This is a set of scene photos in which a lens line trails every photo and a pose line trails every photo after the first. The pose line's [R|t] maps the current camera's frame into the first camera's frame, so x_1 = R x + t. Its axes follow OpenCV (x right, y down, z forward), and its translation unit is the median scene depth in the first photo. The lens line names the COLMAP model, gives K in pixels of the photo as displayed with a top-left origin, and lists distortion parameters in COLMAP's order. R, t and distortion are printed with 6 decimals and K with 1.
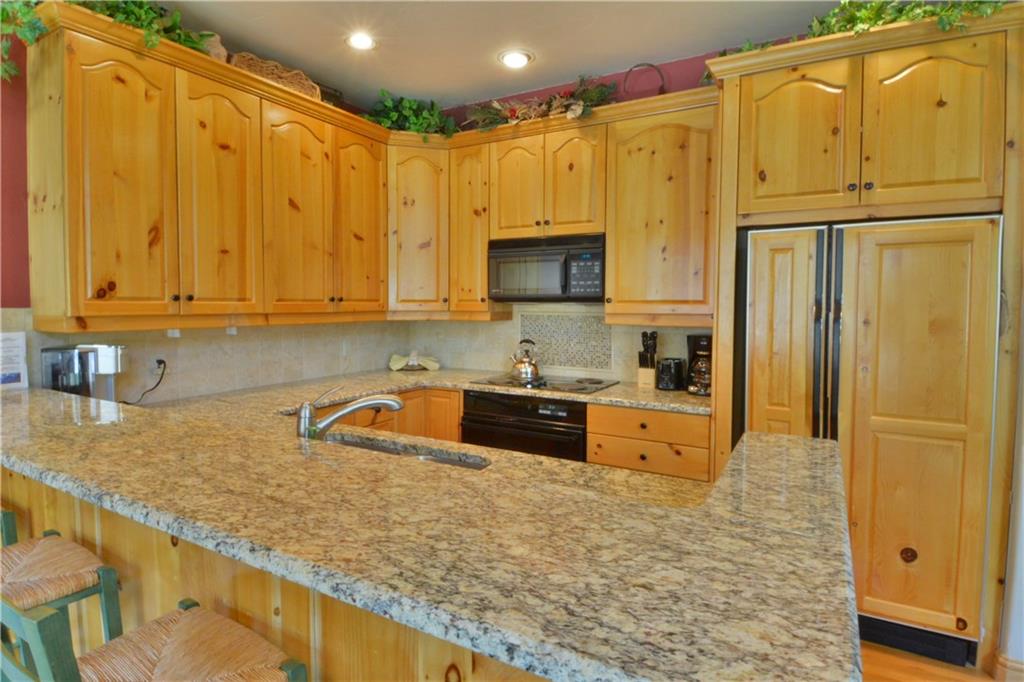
lens RADIAL K [[531.8, 0, 498.0], [0, 531.8, 328.0], [0, 0, 1]] dist [0.038778, -0.047286]
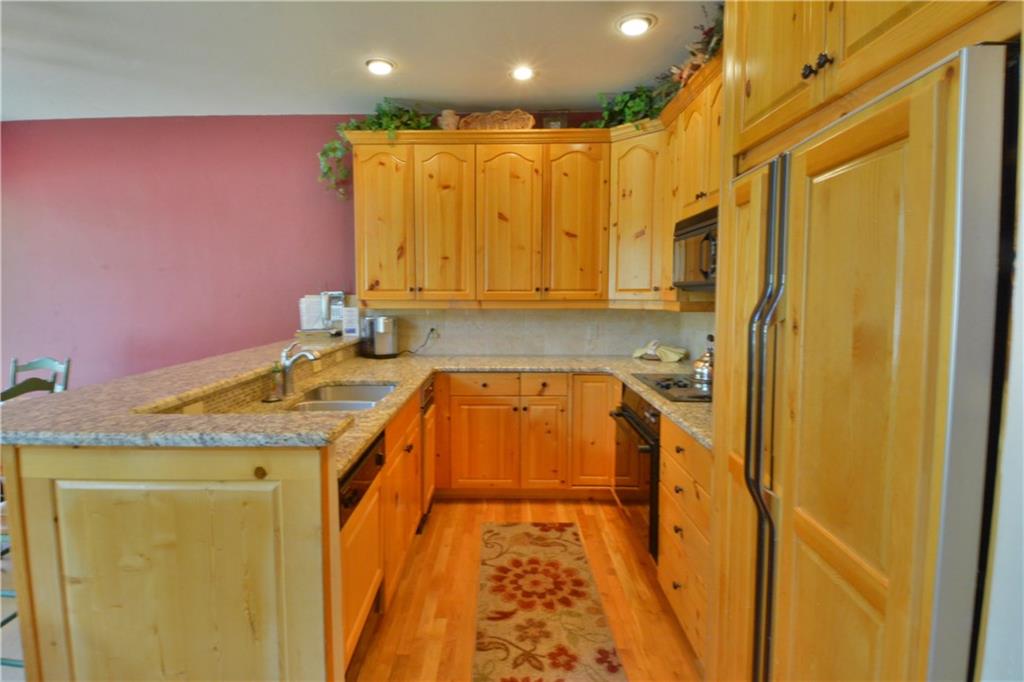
lens RADIAL K [[531.8, 0, 498.0], [0, 531.8, 328.0], [0, 0, 1]] dist [0.038778, -0.047286]
pose [[0.494507, 0.053159, -0.867546, 0.713062], [-0.040643, 0.998450, 0.038013, -0.008722], [0.868223, 0.016462, 0.495902, 0.331336]]
